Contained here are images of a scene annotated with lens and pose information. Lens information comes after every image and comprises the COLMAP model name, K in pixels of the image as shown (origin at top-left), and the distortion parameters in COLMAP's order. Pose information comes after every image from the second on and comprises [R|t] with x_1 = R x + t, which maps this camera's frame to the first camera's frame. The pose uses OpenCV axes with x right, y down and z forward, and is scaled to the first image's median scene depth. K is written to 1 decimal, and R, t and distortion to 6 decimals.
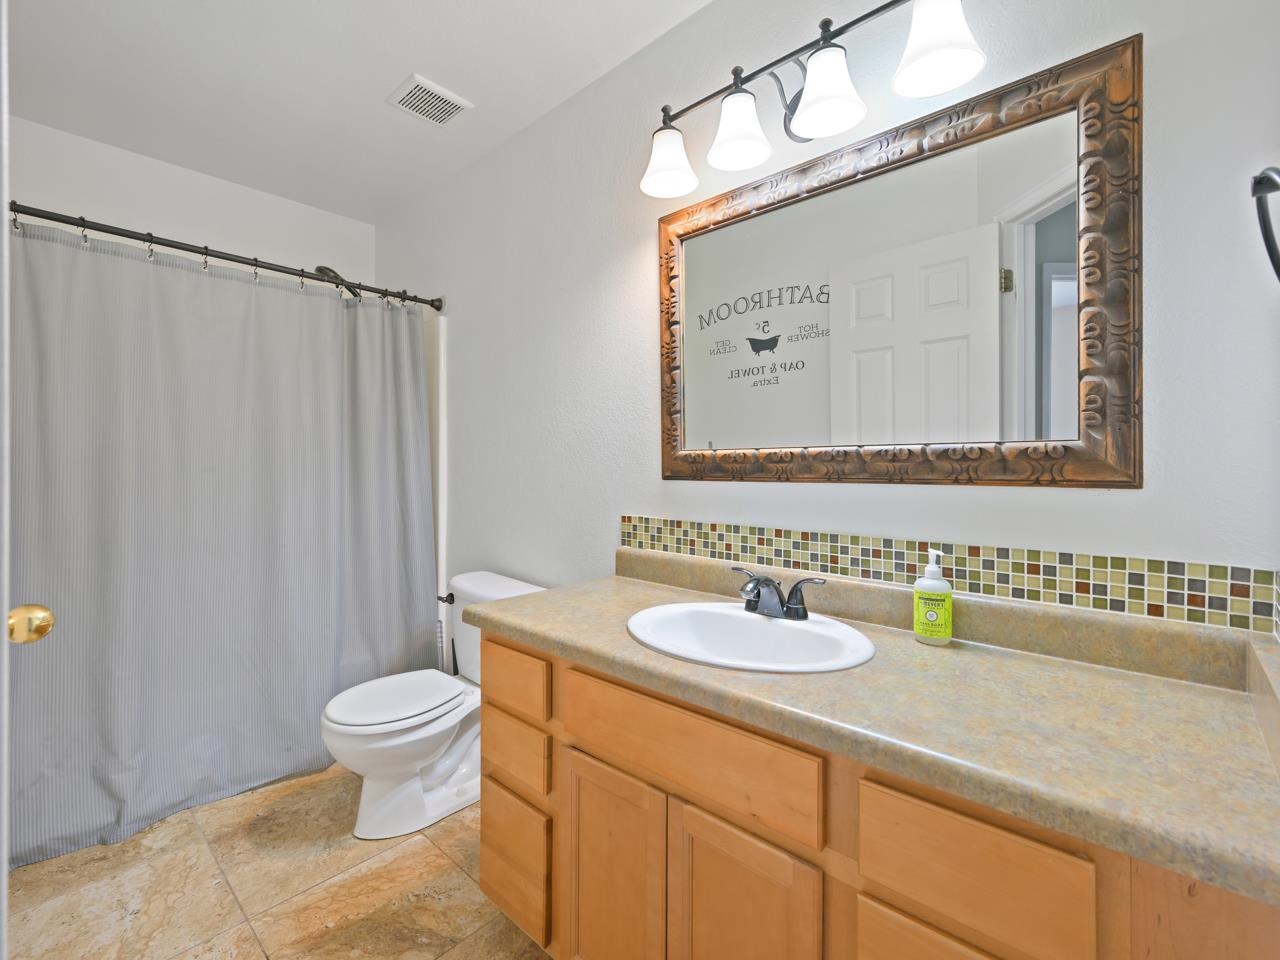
lens RADIAL K [[572.9, 0, 639.3], [0, 572.9, 468.9], [0, 0, 1]] dist [-0.001058, 0.000369]
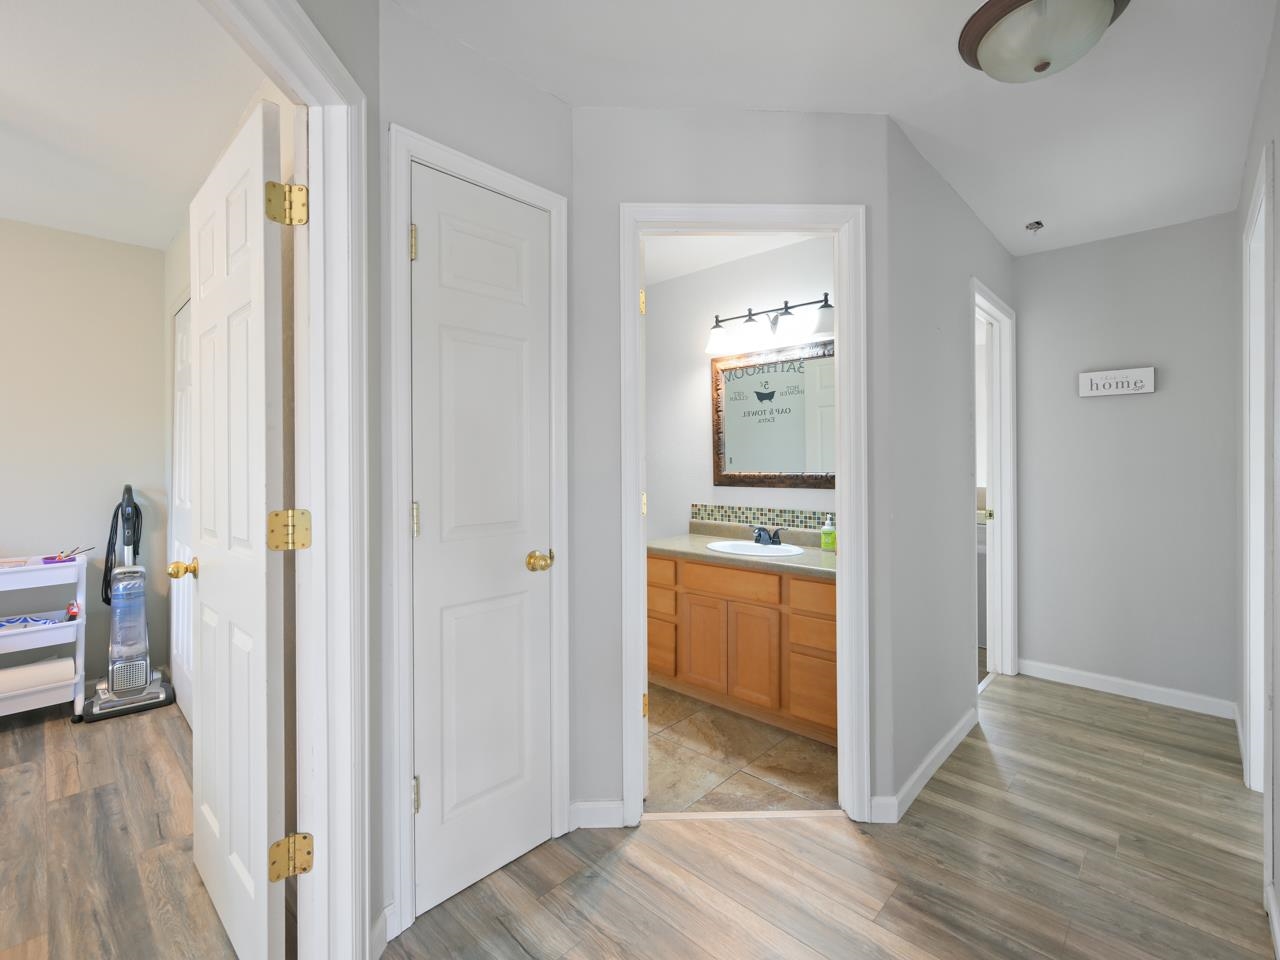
lens RADIAL K [[572.9, 0, 639.3], [0, 572.9, 468.9], [0, 0, 1]] dist [-0.001058, 0.000369]
pose [[0.999891, -0.007581, -0.012659, -0.217596], [0.007684, 0.999938, 0.008080, -0.066319], [0.012597, -0.008177, 0.999887, -1.146887]]
